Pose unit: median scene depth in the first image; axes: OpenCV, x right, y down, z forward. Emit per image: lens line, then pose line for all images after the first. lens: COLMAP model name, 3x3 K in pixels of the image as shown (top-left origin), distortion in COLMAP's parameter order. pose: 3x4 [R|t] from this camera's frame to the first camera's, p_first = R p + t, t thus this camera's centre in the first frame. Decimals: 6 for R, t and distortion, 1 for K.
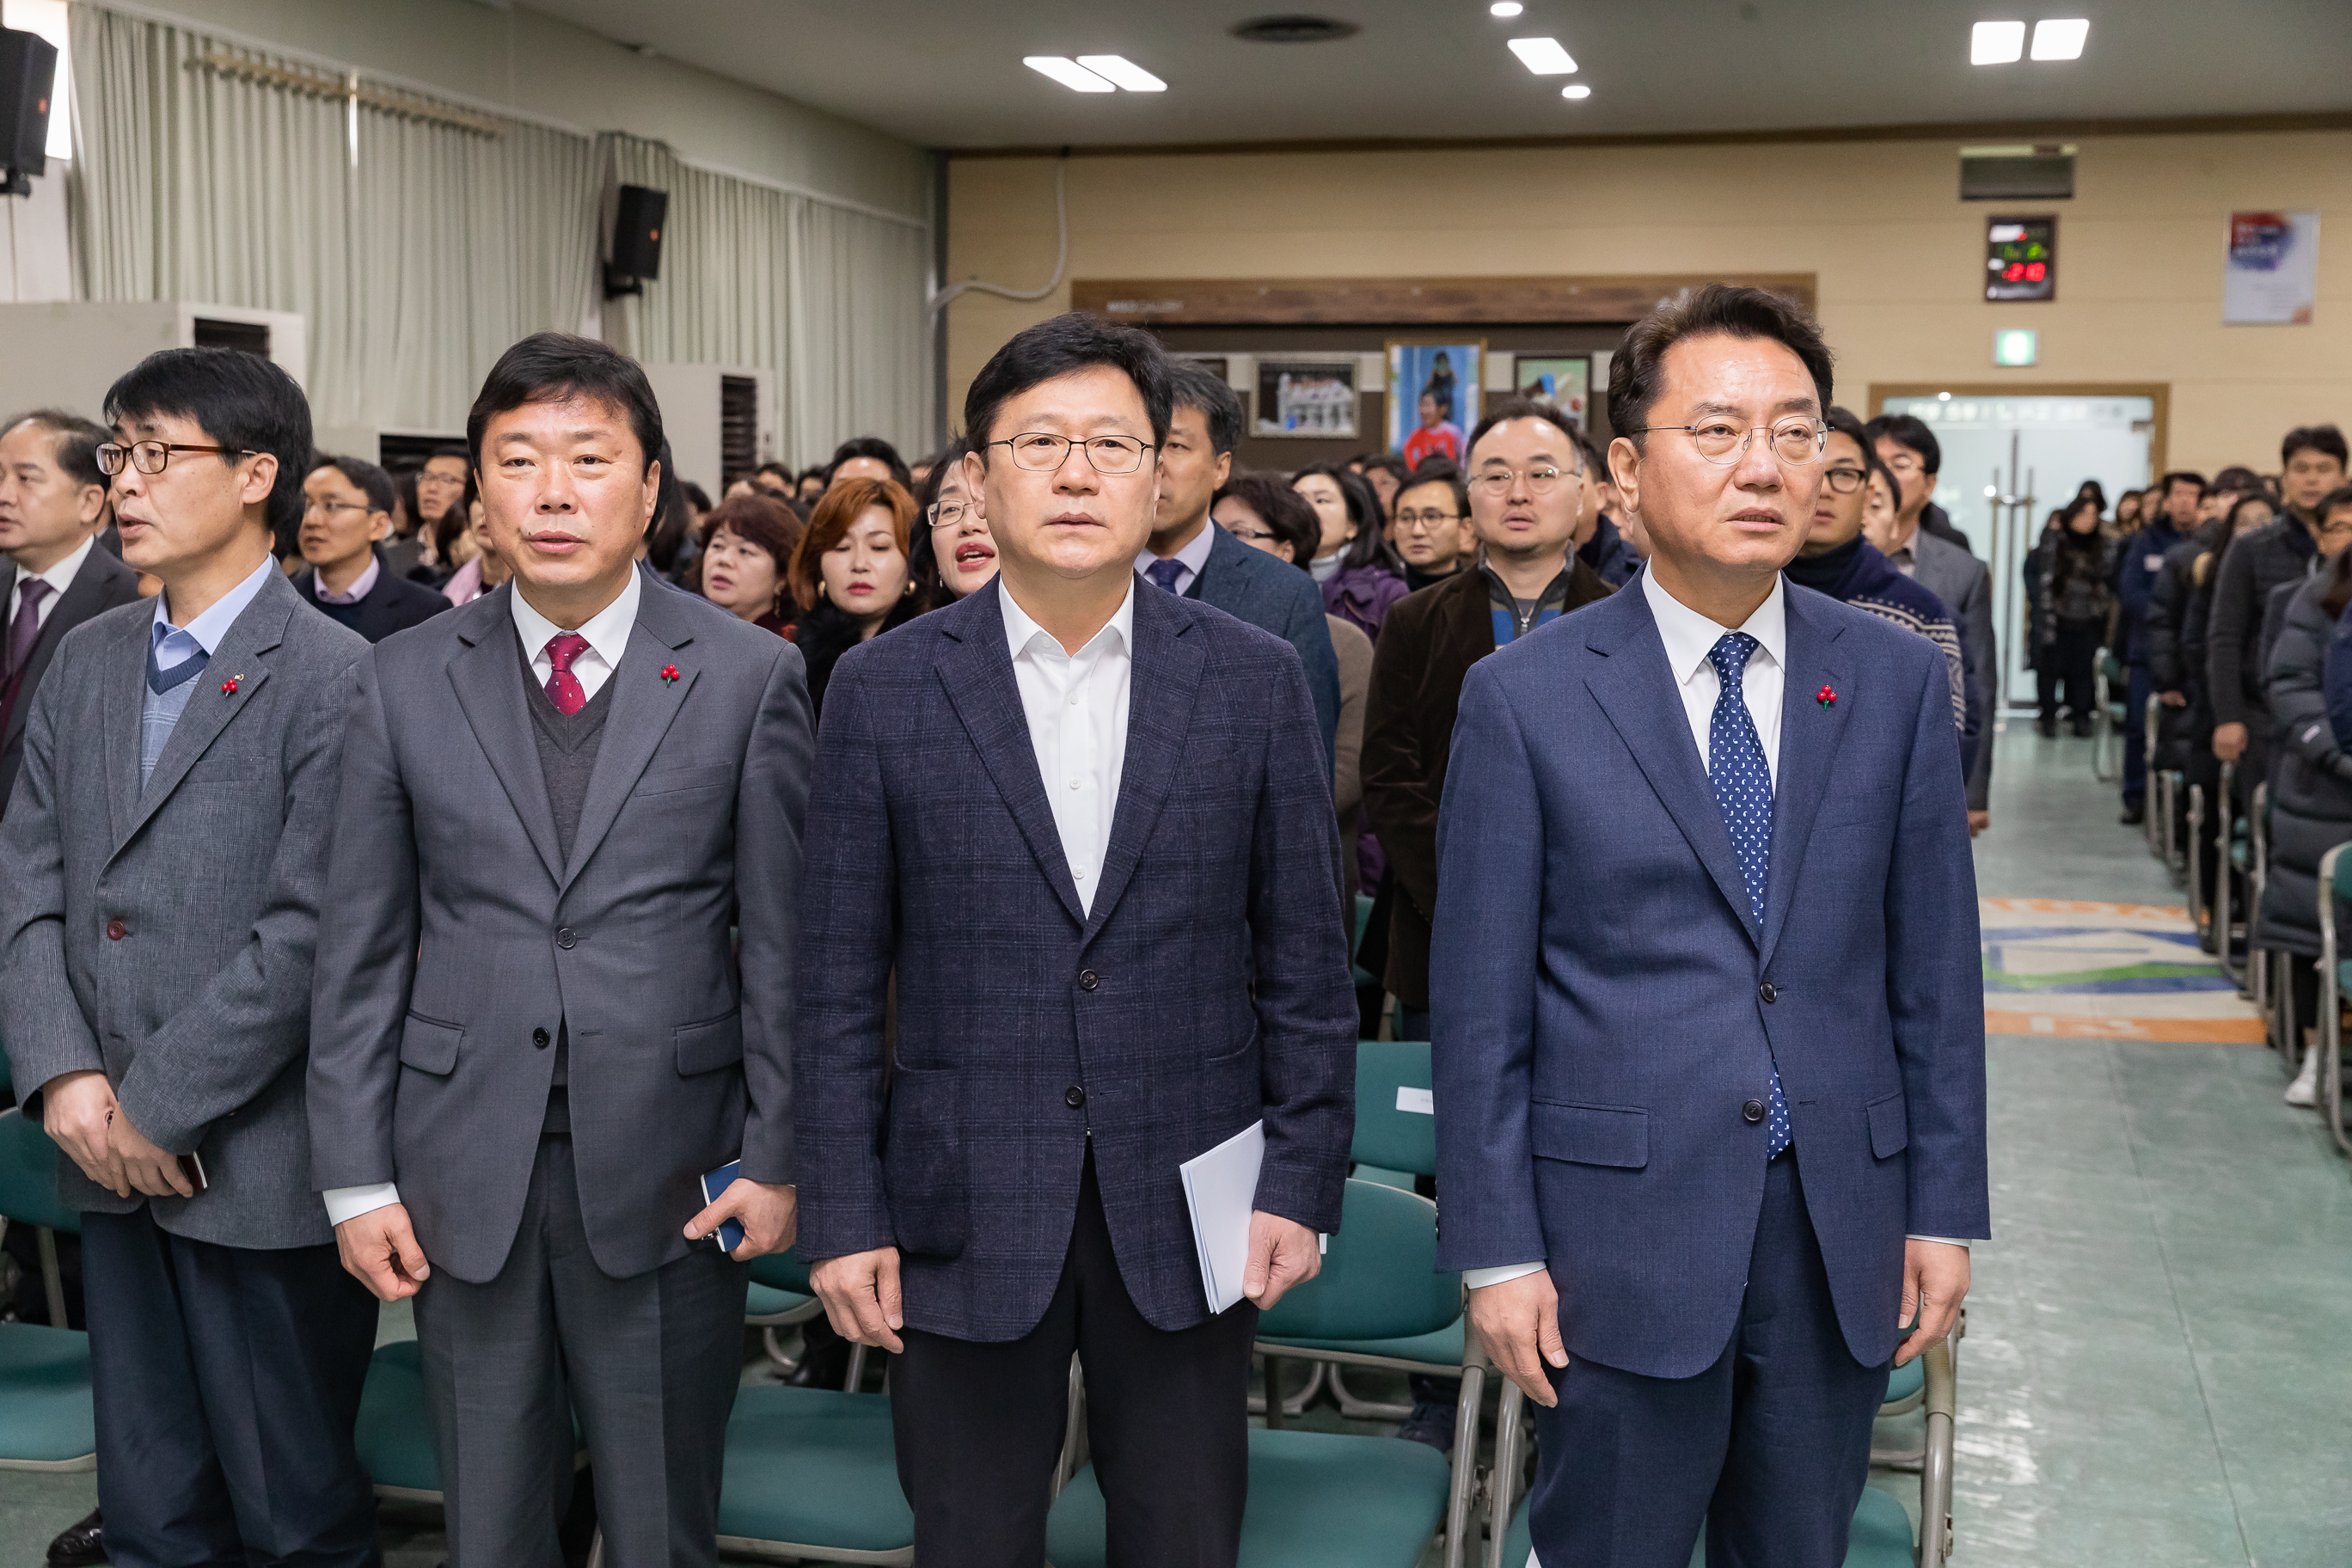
lens RADIAL K [[2992.6, 0, 1206.4], [0, 2992.6, 720.9], [0, 0, 1]] dist [0.010173, 0.000000]
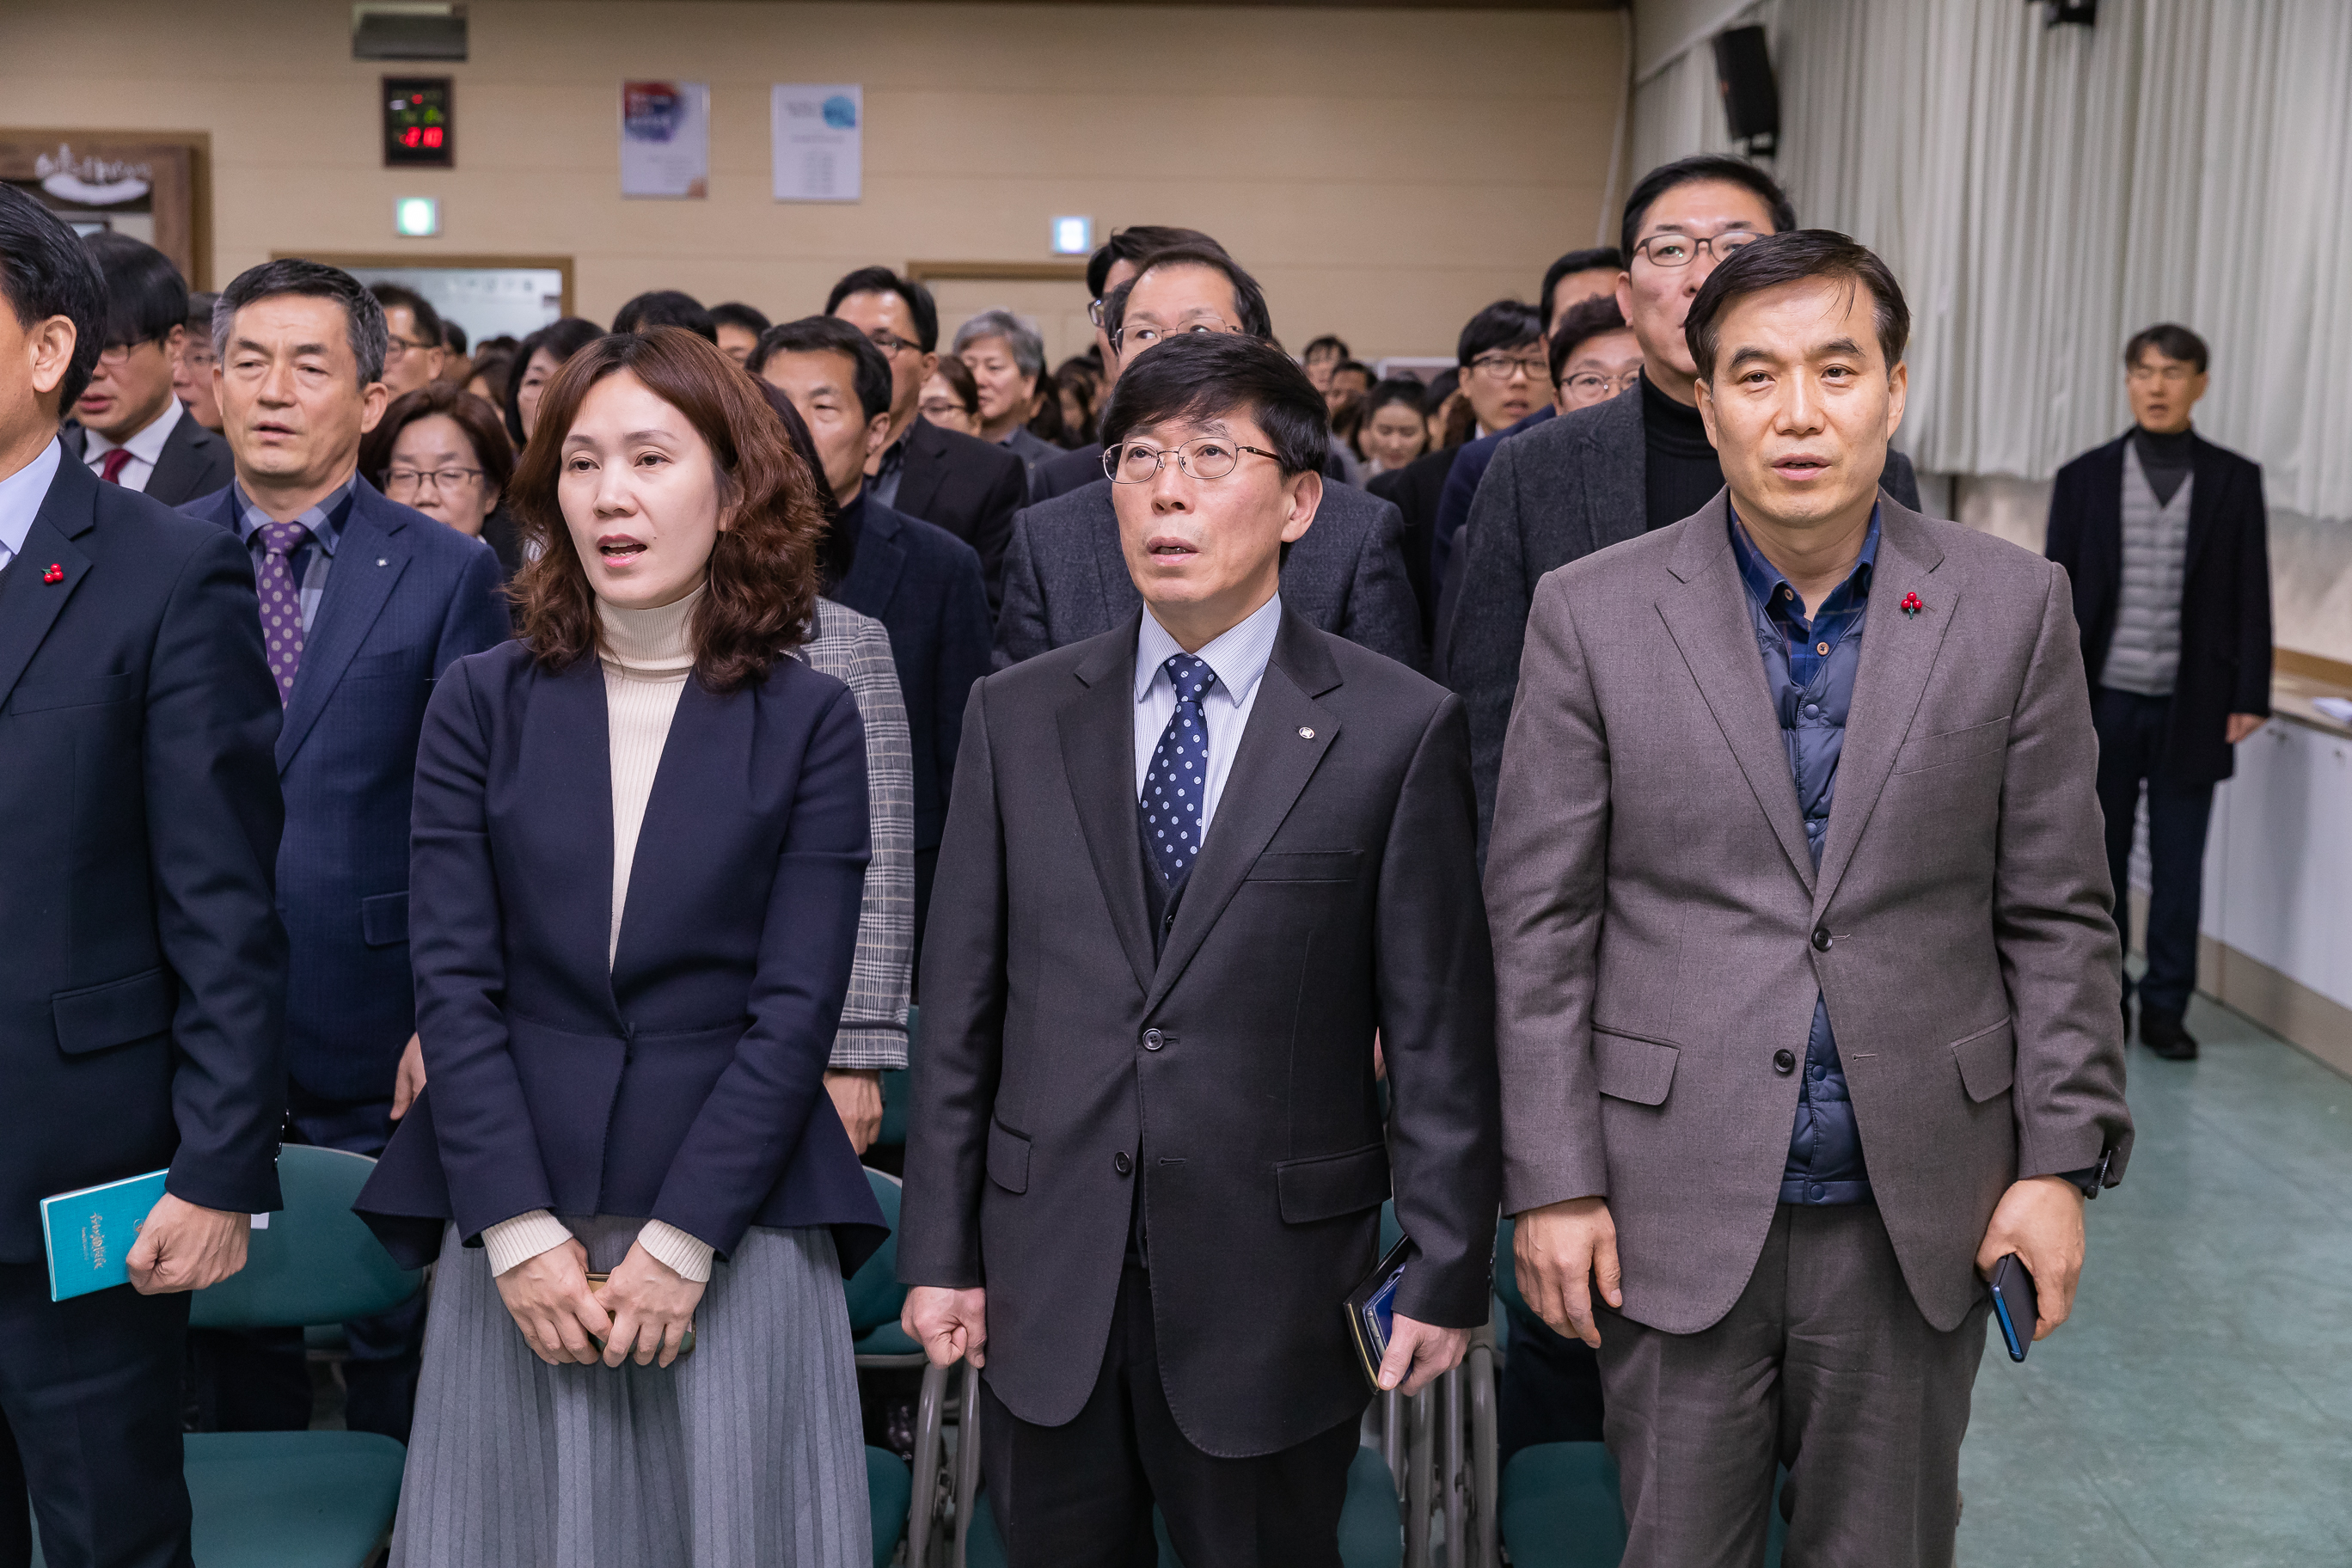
lens RADIAL K [[3197.3, 0, 1171.8], [0, 3197.3, 839.7], [0, 0, 1]] dist [0.012376, 0.000000]
pose [[0.975366, -0.022529, 0.219439, 0.461385], [0.007716, 0.997647, 0.068131, 0.010088], [-0.220458, -0.064760, 0.973244, -0.100580]]
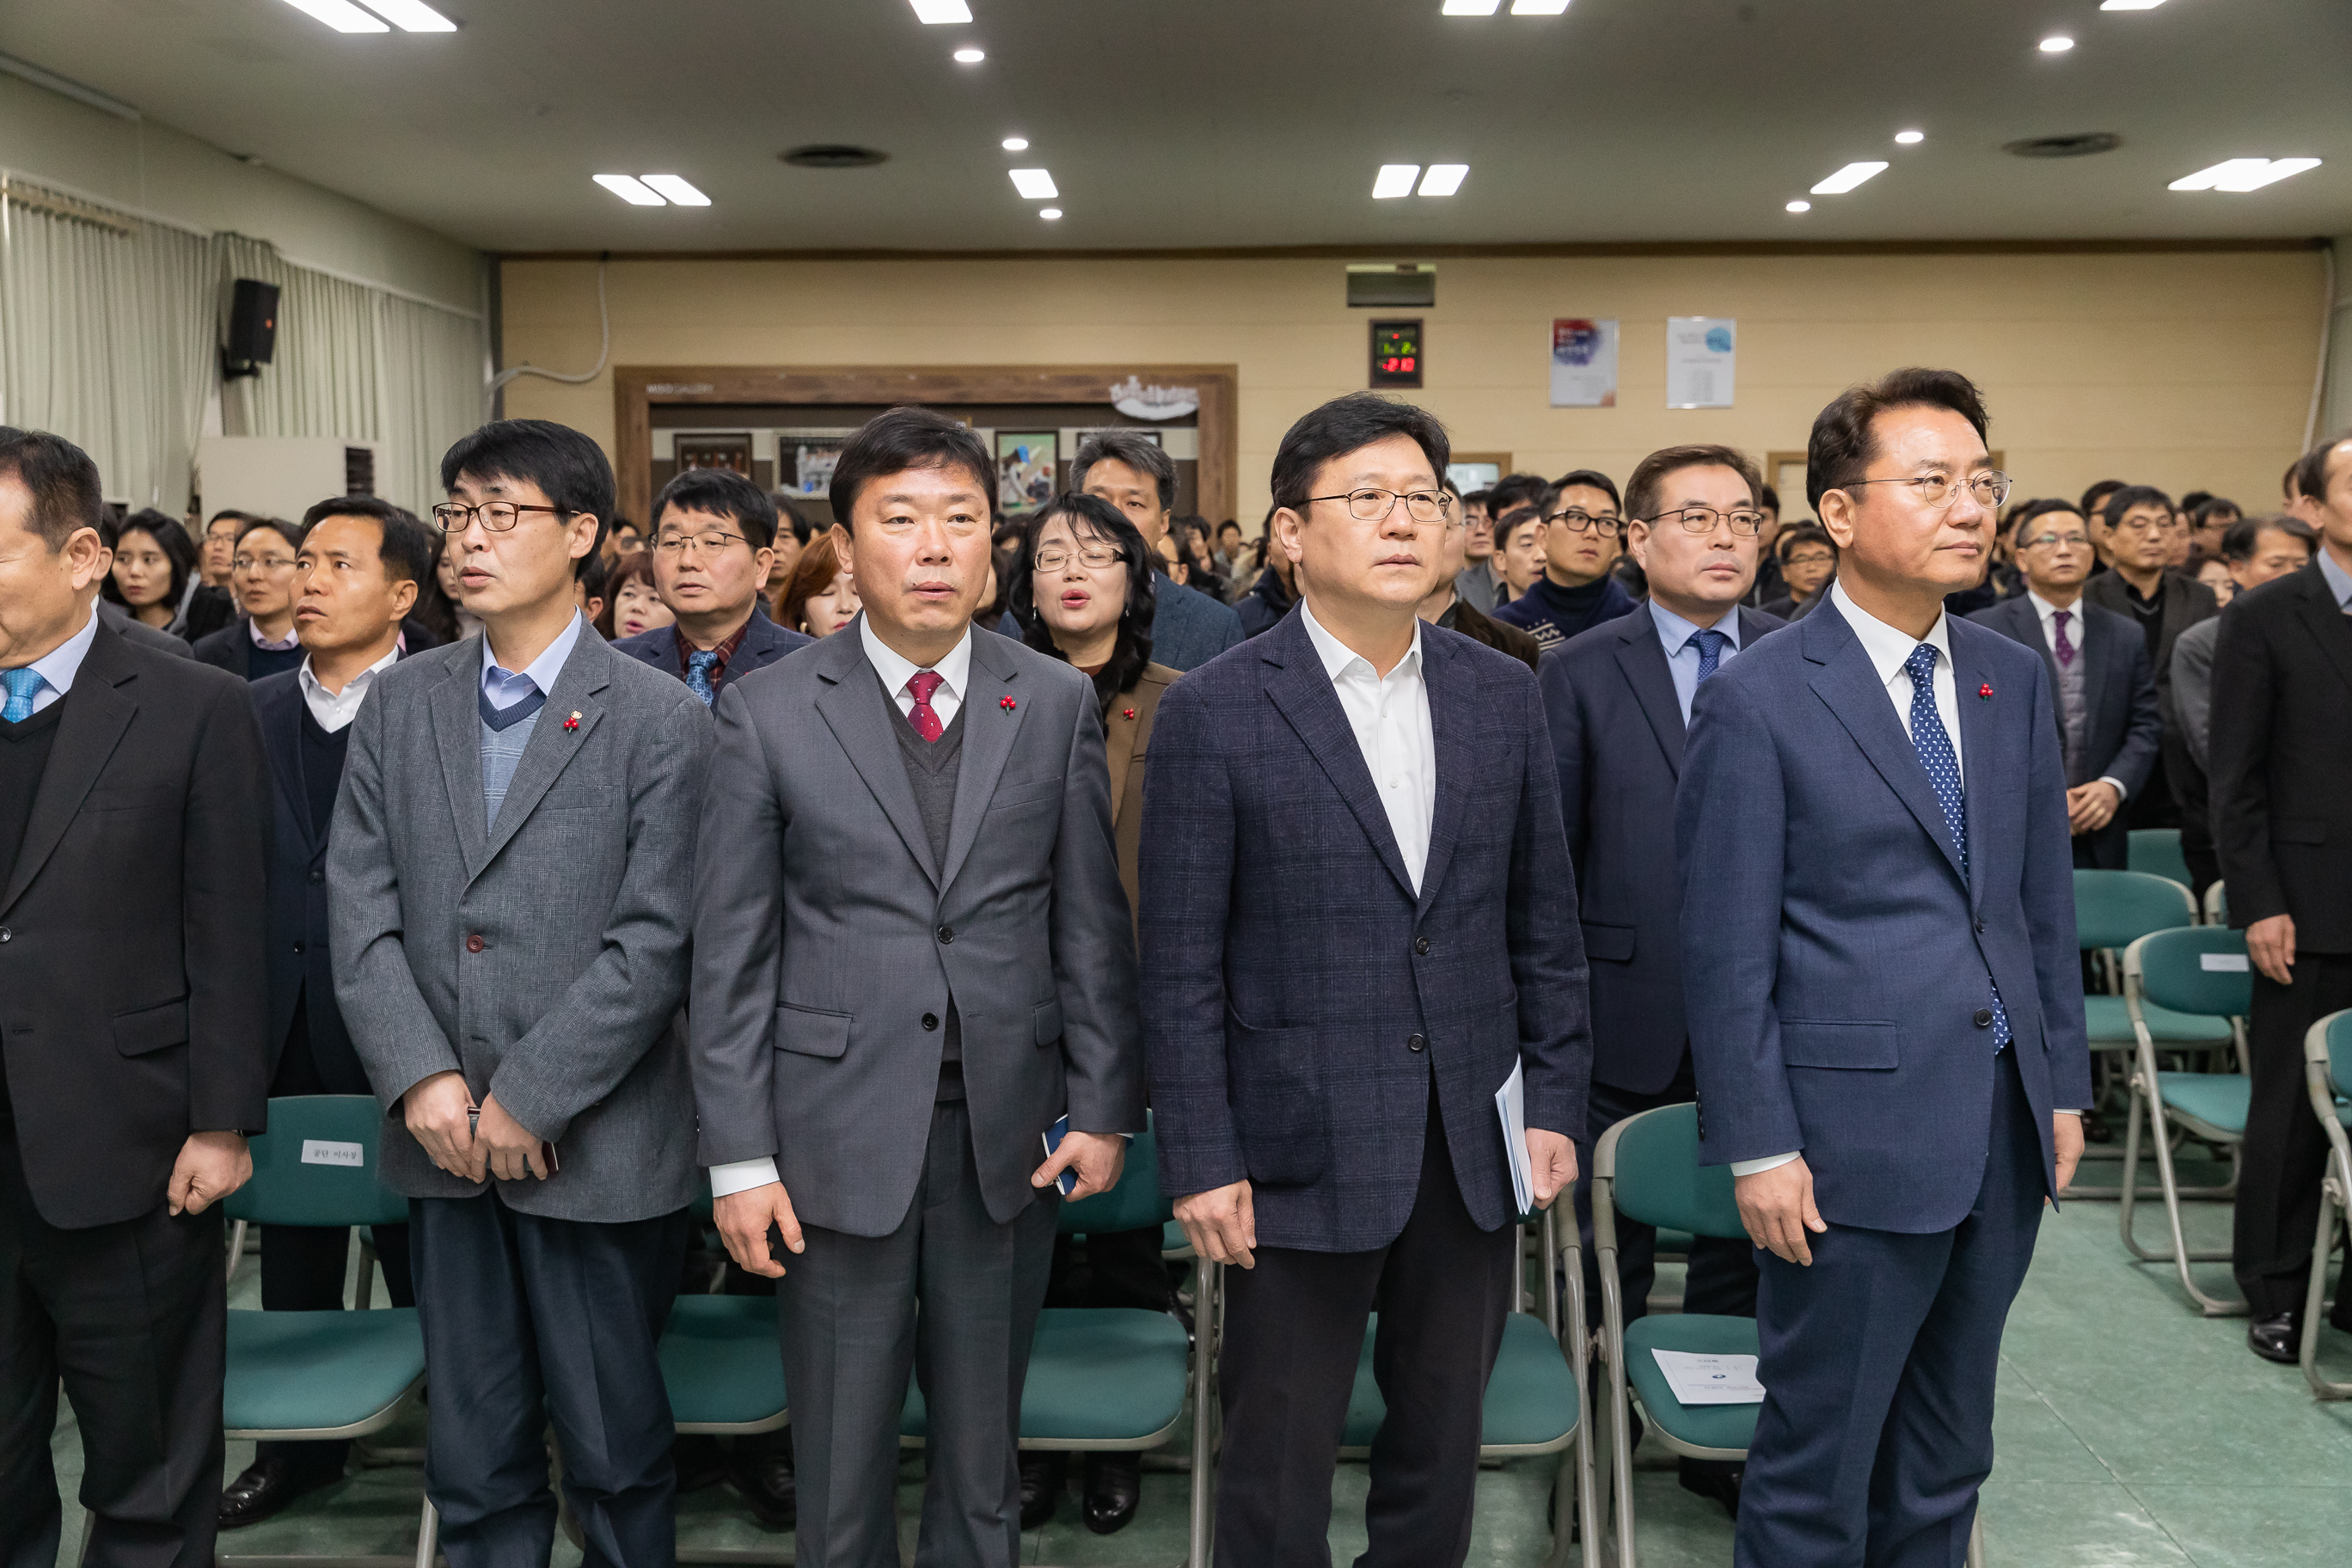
lens RADIAL K [[2443.6, 0, 1237.8], [0, 2443.6, 797.9], [0, 0, 1]] dist [0.000340, 0.000000]
pose [[0.971275, -0.035642, 0.235274, -0.069639], [0.029182, 0.999097, 0.030885, -0.001051], [-0.236163, -0.023132, 0.971438, 0.013499]]
